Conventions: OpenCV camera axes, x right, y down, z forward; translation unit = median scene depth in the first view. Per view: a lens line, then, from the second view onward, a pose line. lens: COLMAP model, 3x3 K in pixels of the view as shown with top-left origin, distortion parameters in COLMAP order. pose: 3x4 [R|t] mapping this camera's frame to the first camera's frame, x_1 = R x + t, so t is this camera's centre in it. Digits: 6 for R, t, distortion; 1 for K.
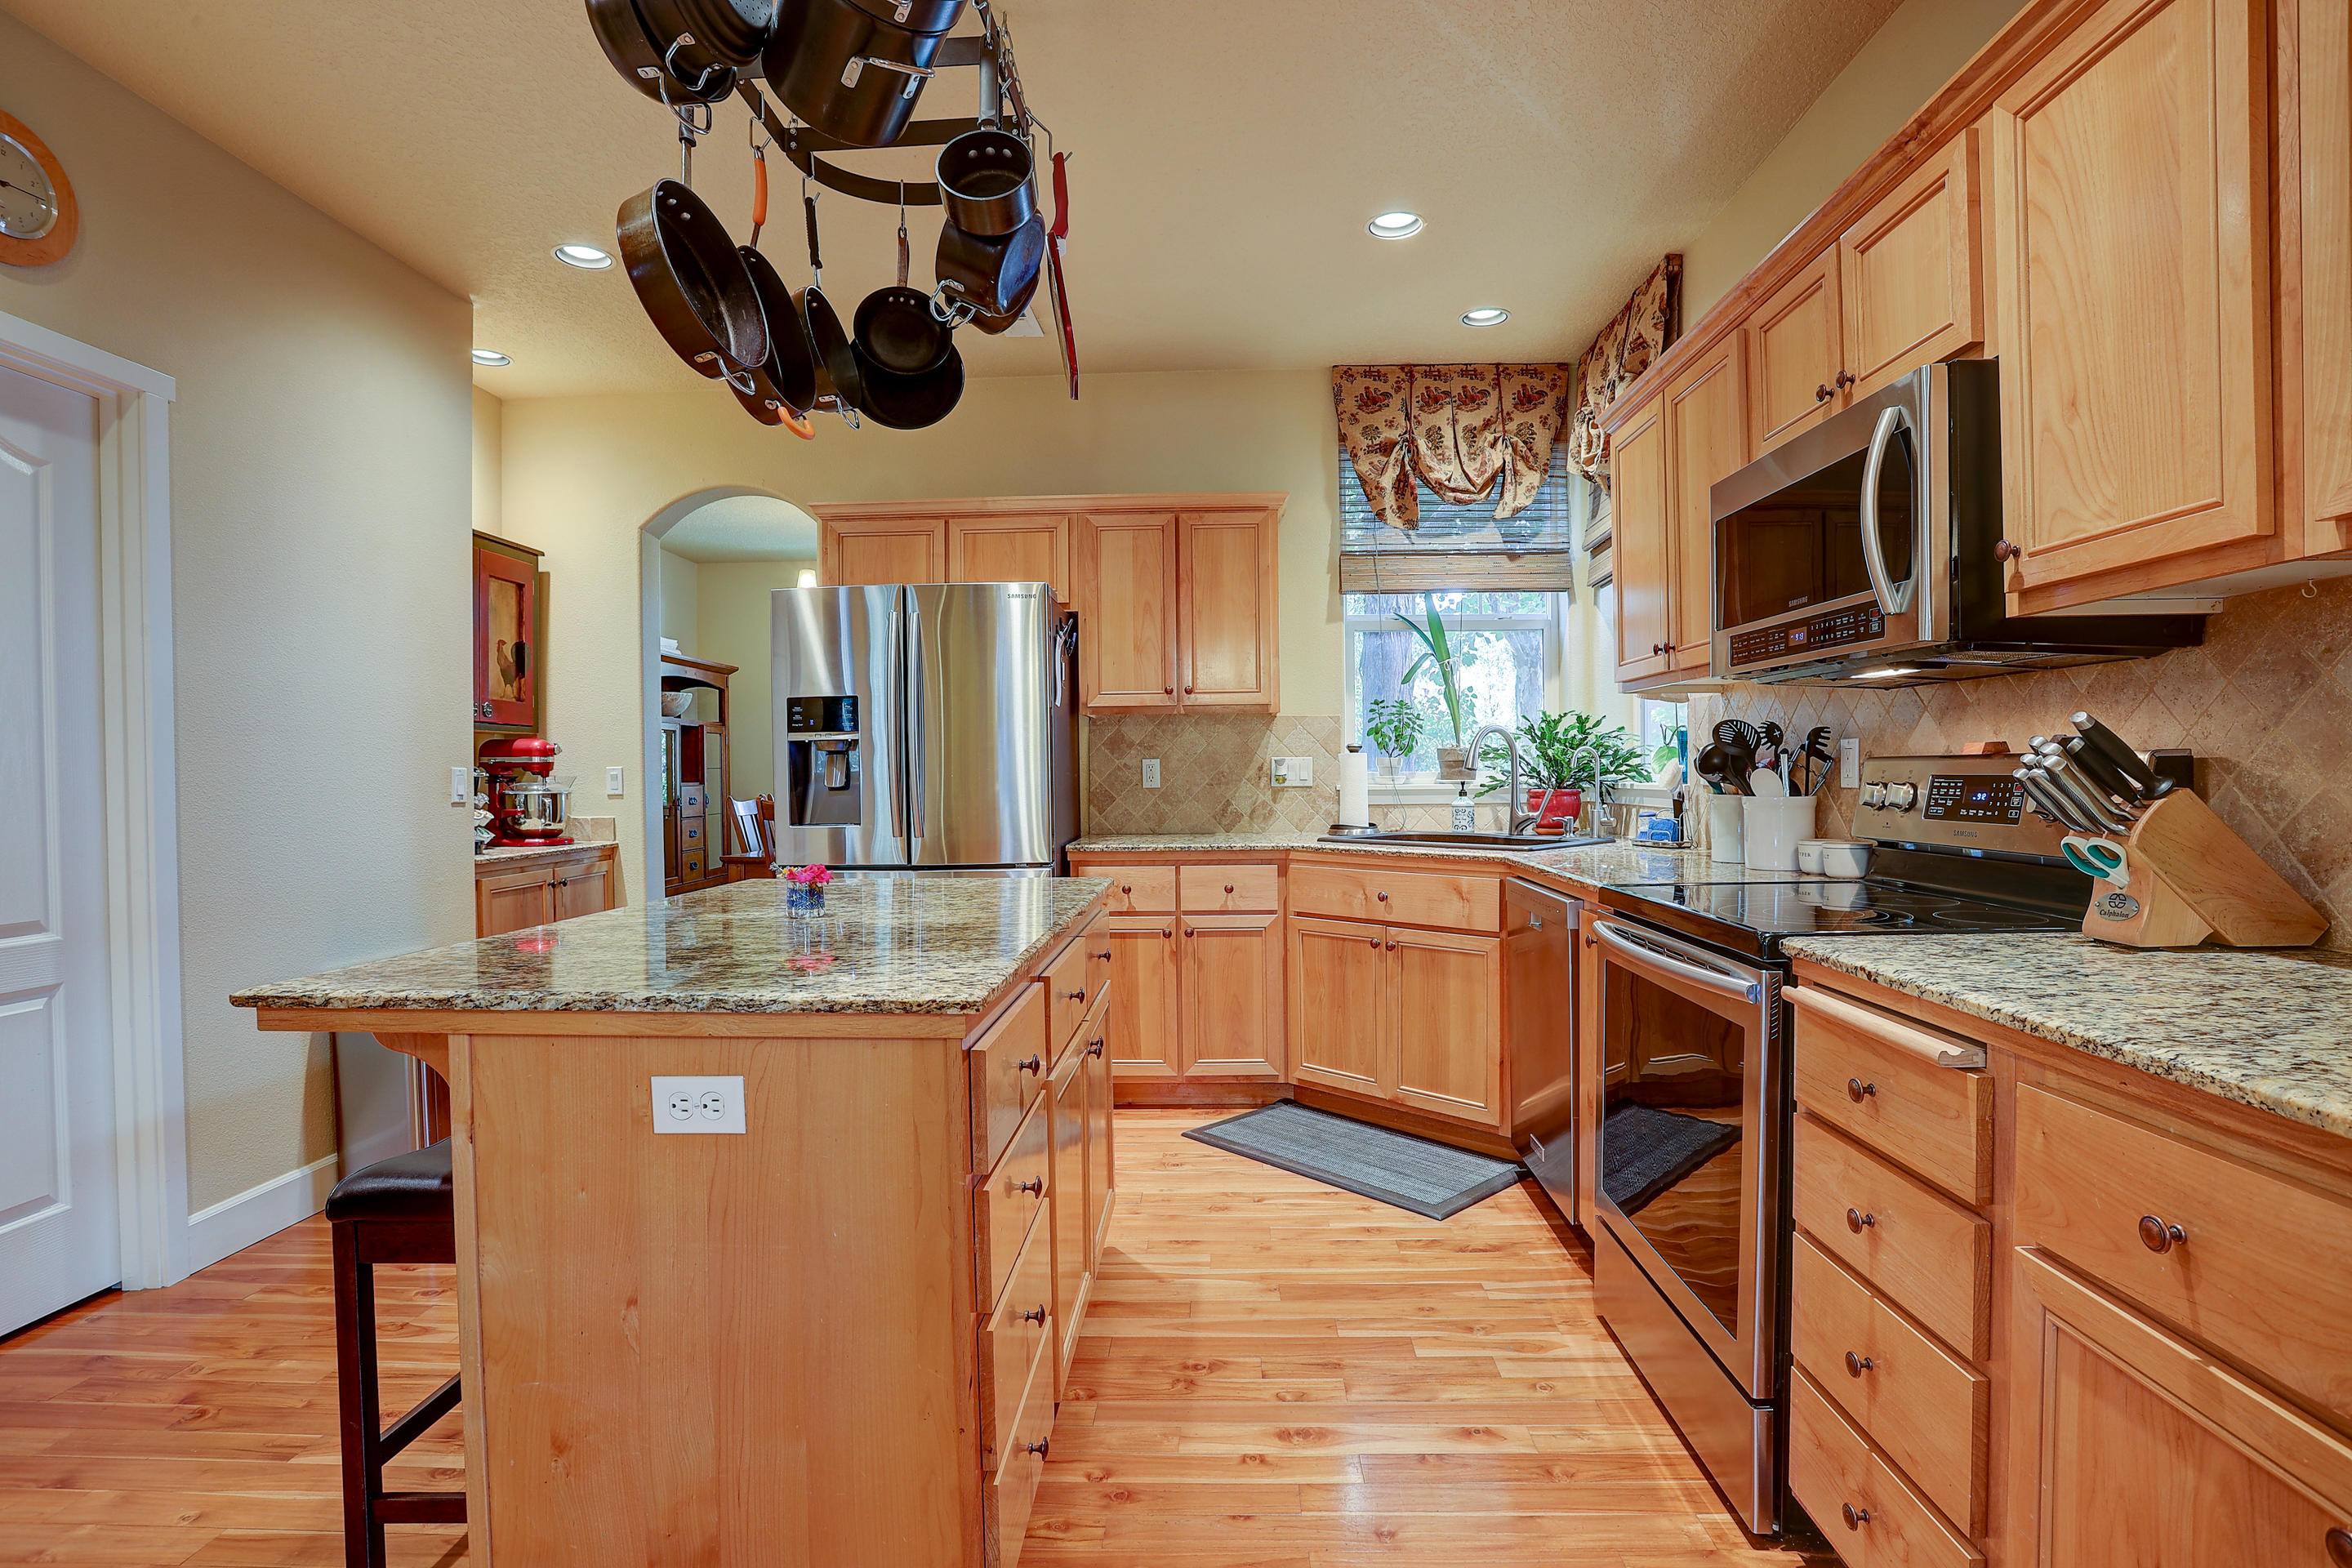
lens RADIAL K [[1145.4, 0, 1193.2], [0, 1145.4, 787.1], [0, 0, 1]] dist [-0.056026, 0.018557]
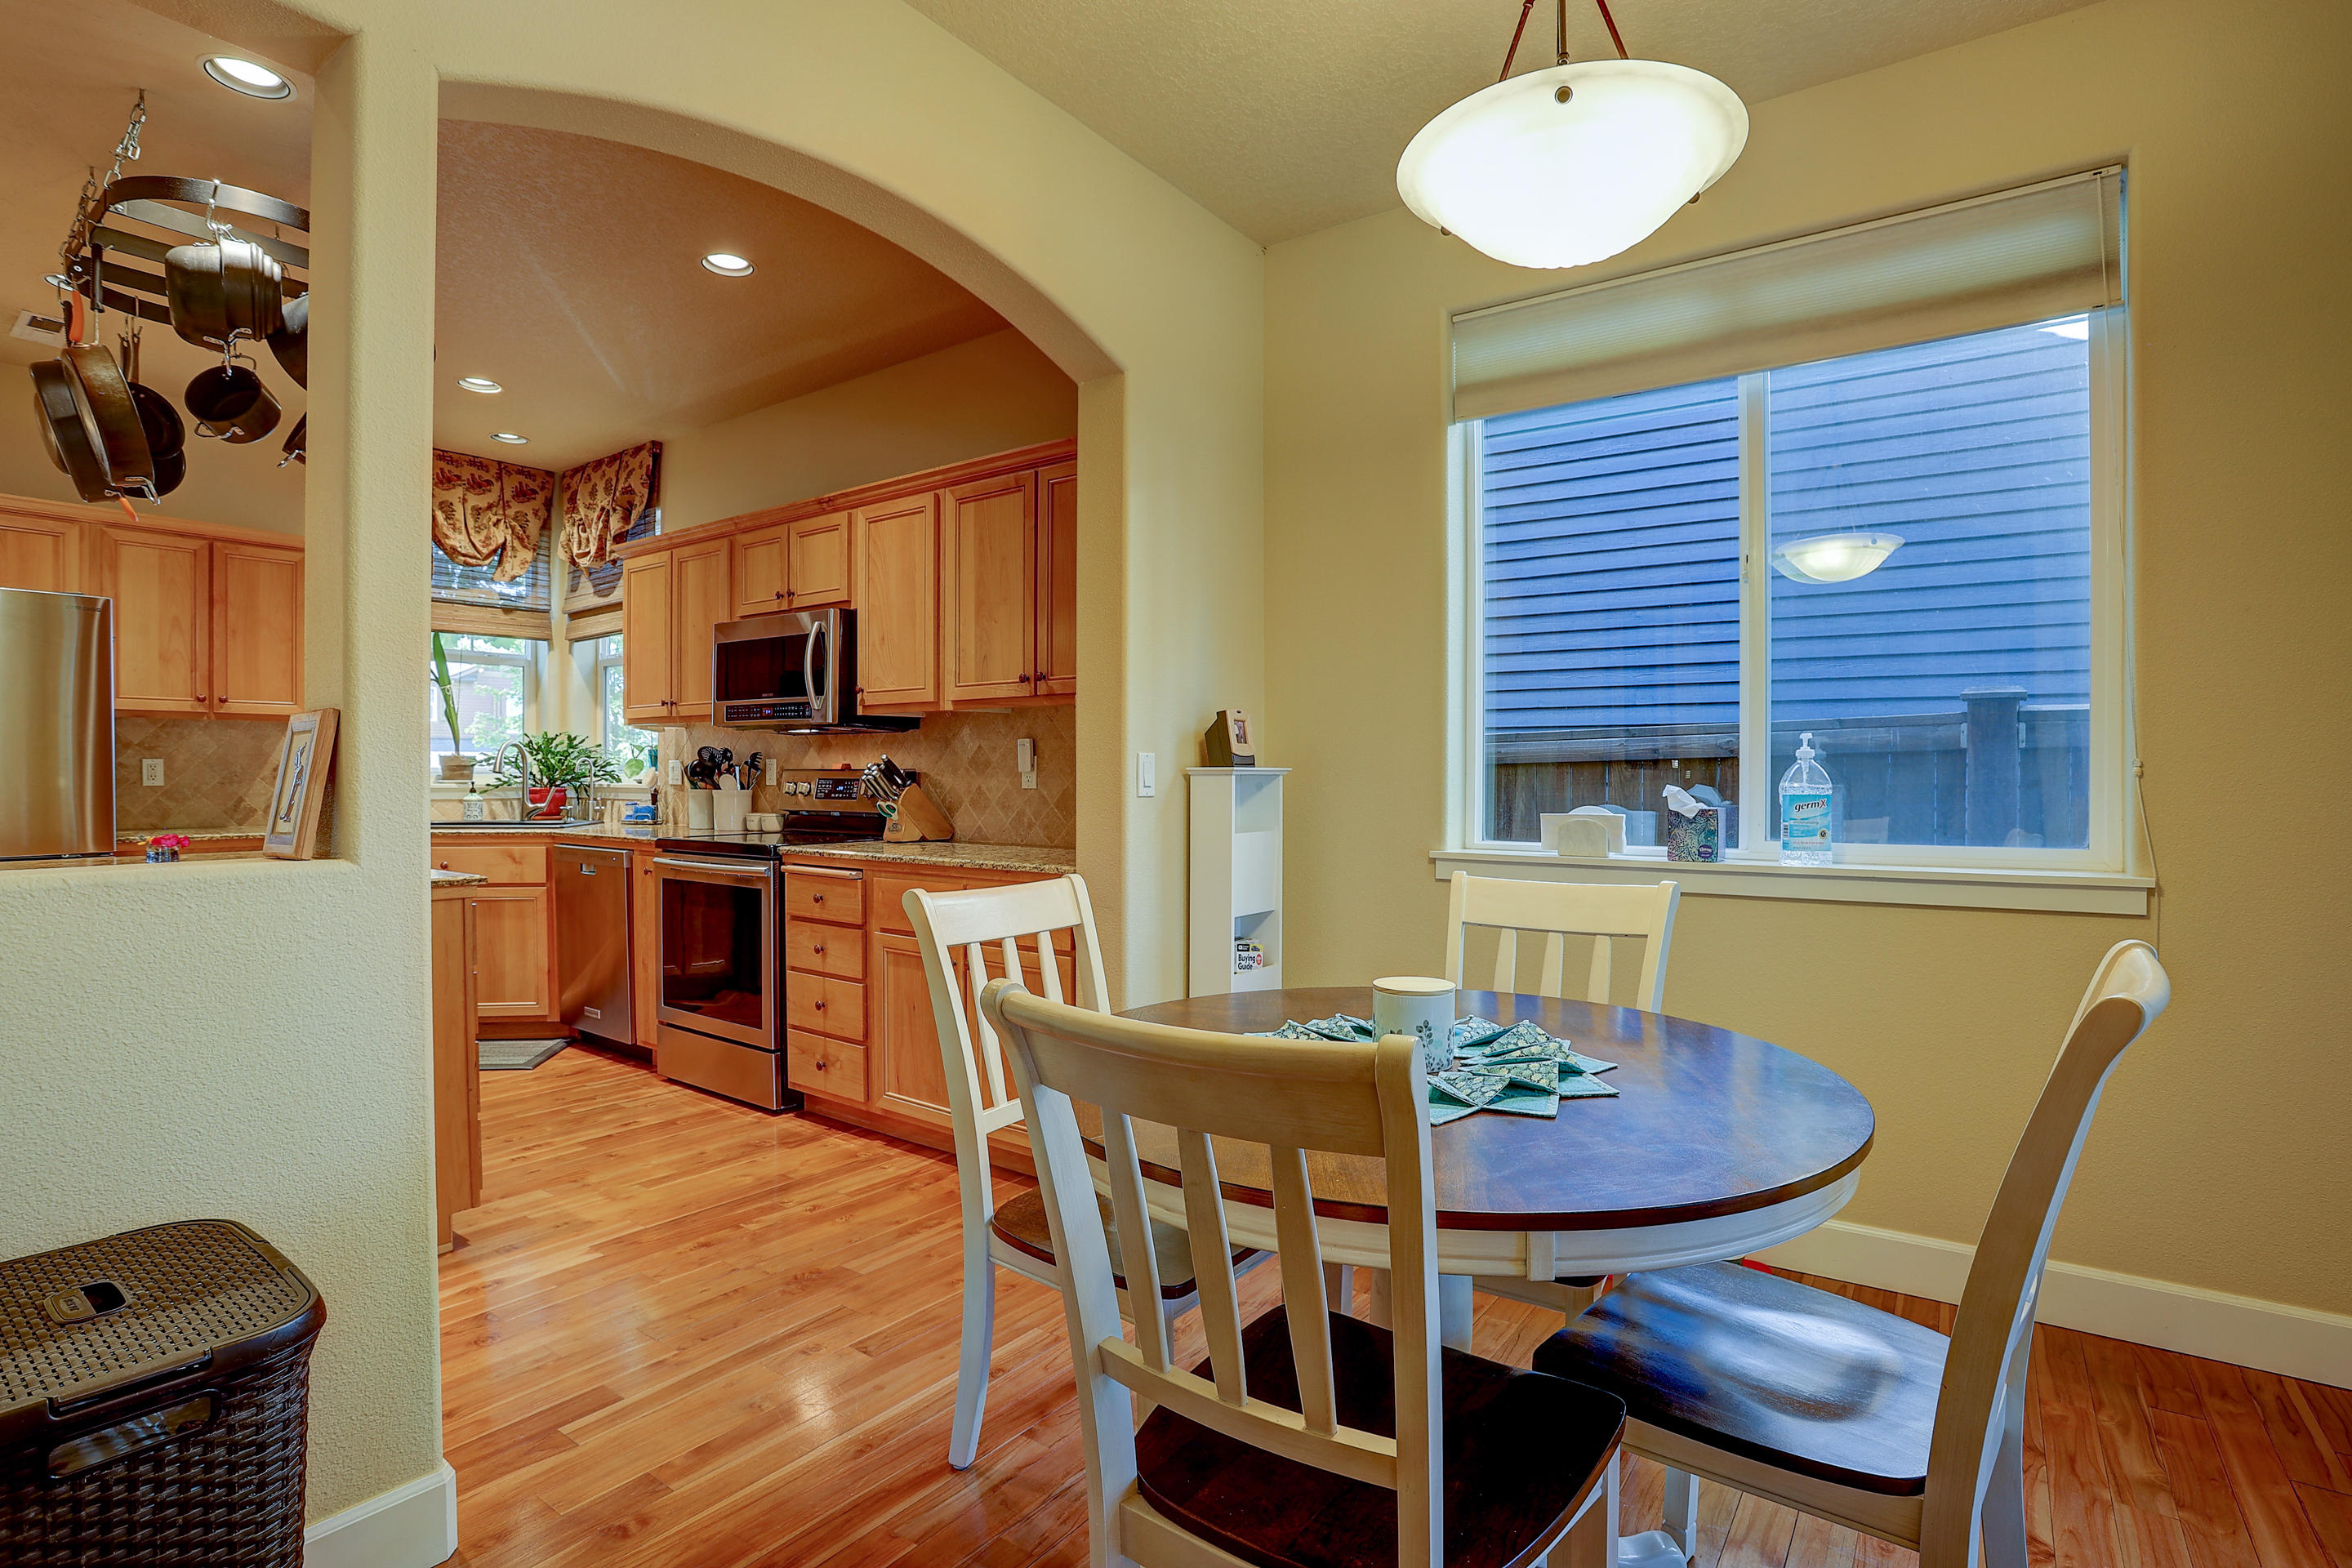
lens RADIAL K [[1145.4, 0, 1177.1], [0, 1145.4, 786.9], [0, 0, 1]] dist [-0.056026, 0.018557]
pose [[0.568962, 0.002845, 0.822359, -0.528948], [0.001573, 0.999988, -0.004548, 0.011809], [-0.822363, 0.003881, 0.568950, -0.570508]]
